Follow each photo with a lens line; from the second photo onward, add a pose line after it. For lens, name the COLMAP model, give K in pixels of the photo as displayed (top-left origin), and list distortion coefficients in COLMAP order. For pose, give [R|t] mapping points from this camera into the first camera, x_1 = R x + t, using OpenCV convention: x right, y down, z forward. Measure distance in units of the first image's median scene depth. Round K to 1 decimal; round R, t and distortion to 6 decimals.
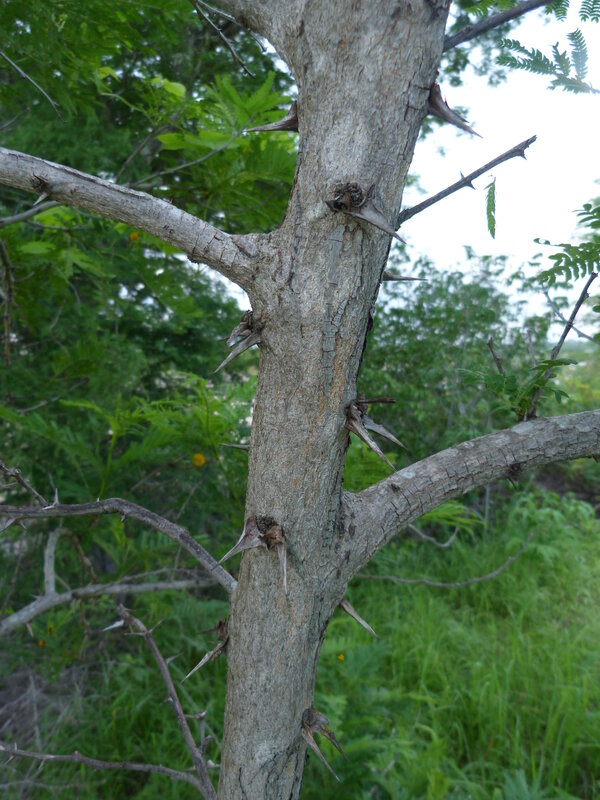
lens RADIAL K [[609.0, 0, 300.0], [0, 609.0, 400.0], [0, 0, 1]] dist [-0.039160, 0.023327]
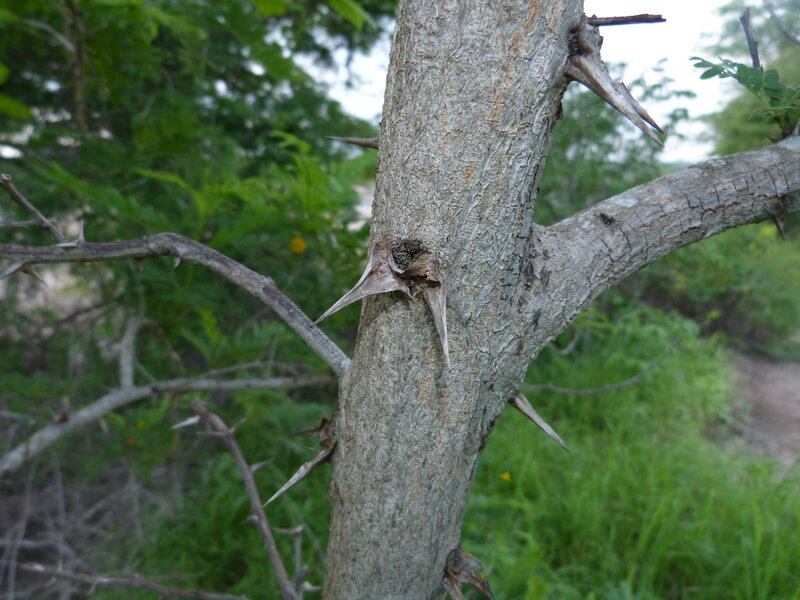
lens RADIAL K [[594.2, 0, 400.0], [0, 594.2, 300.0], [0, 0, 1]] dist [-0.042460, 0.000230]
pose [[0.999481, 0.031914, 0.004299, -0.017440], [-0.032202, 0.990123, 0.136455, 0.046574], [0.000098, -0.136523, 0.990637, 0.119791]]
